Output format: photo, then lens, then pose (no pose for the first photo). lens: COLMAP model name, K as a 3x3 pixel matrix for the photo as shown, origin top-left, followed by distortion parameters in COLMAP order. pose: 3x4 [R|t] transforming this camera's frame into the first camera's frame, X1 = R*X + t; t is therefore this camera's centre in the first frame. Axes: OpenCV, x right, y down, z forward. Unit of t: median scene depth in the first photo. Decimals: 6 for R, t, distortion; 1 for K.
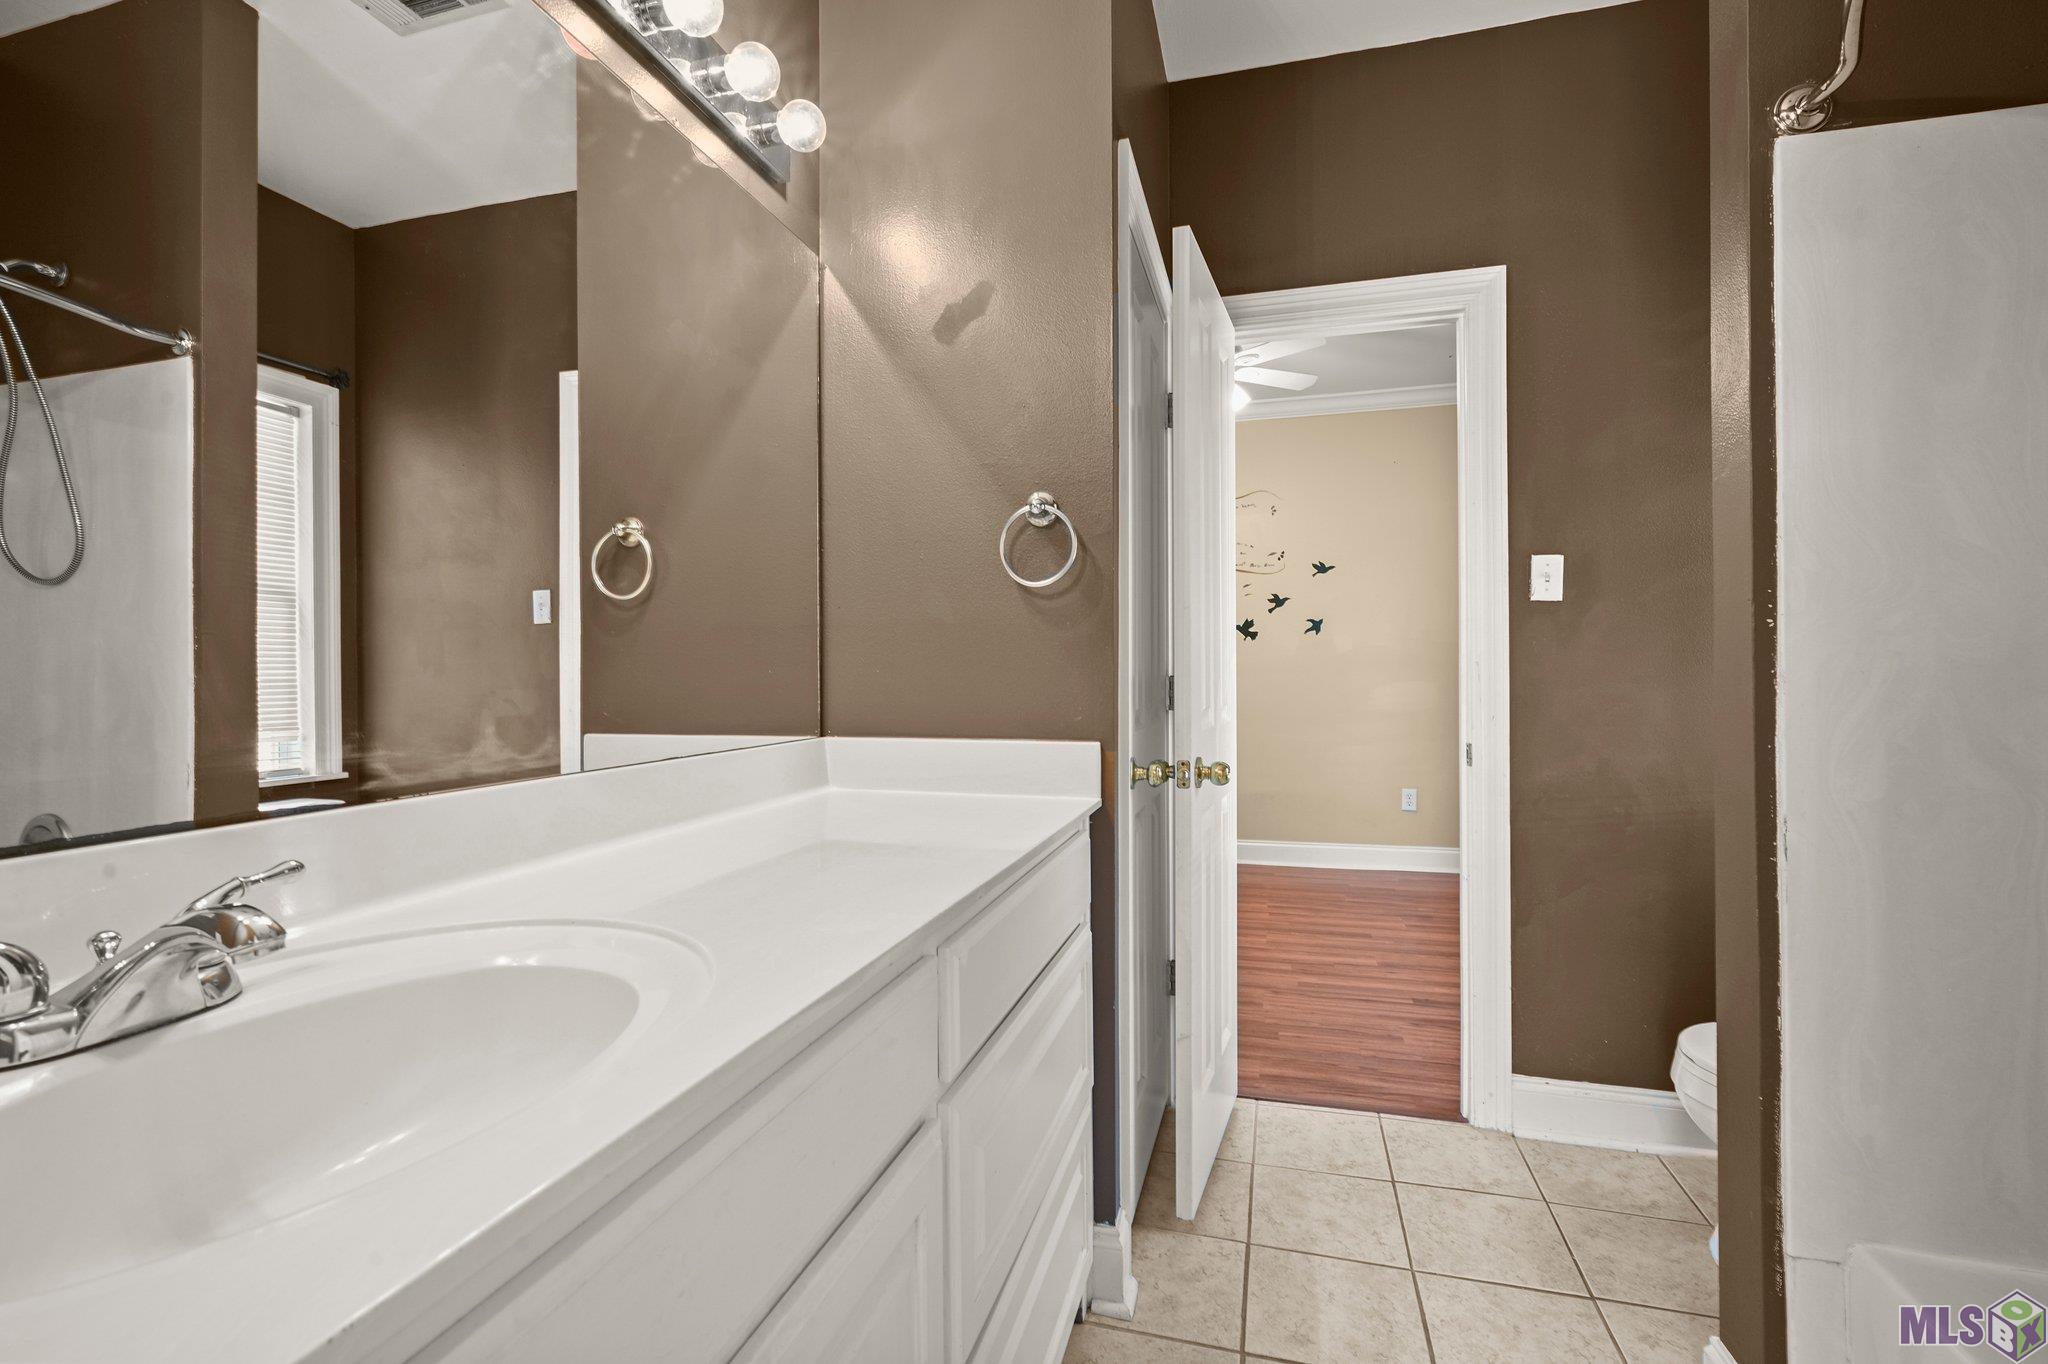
lens RADIAL K [[914.1, 0, 1024.2], [0, 914.1, 672.8], [0, 0, 1]] dist [0.001376, -0.002018]
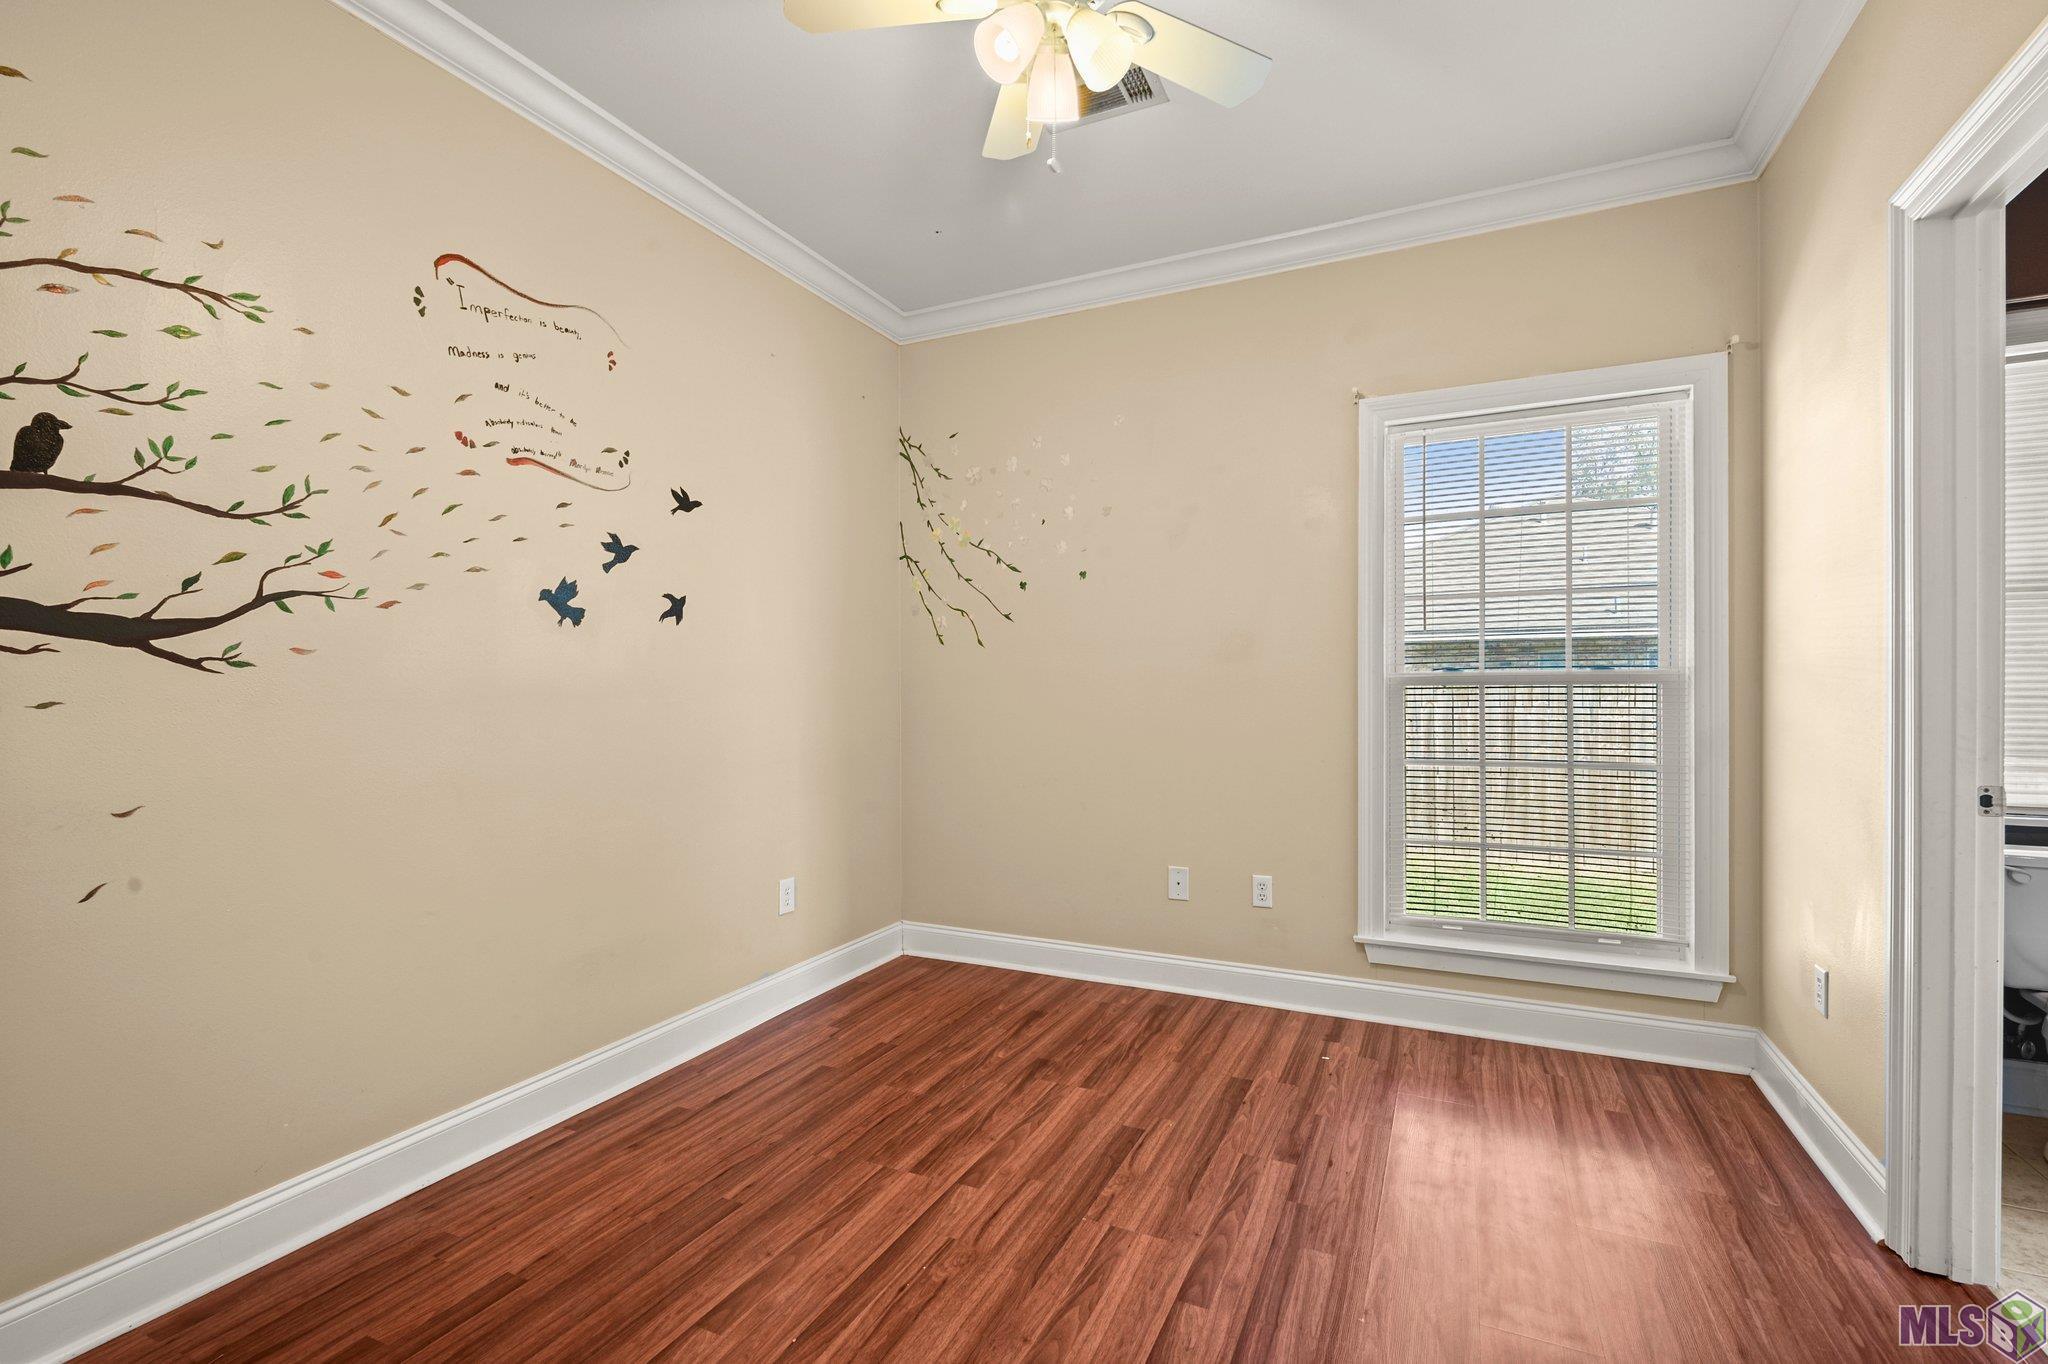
lens RADIAL K [[914.1, 0, 1022.1], [0, 914.1, 695.6], [0, 0, 1]] dist [0.001376, -0.002018]
pose [[0.169874, -0.000138, 0.985466, -0.168933], [0.002569, 0.999997, -0.000303, 0.000391], [-0.985462, 0.002583, 0.169874, 0.706116]]
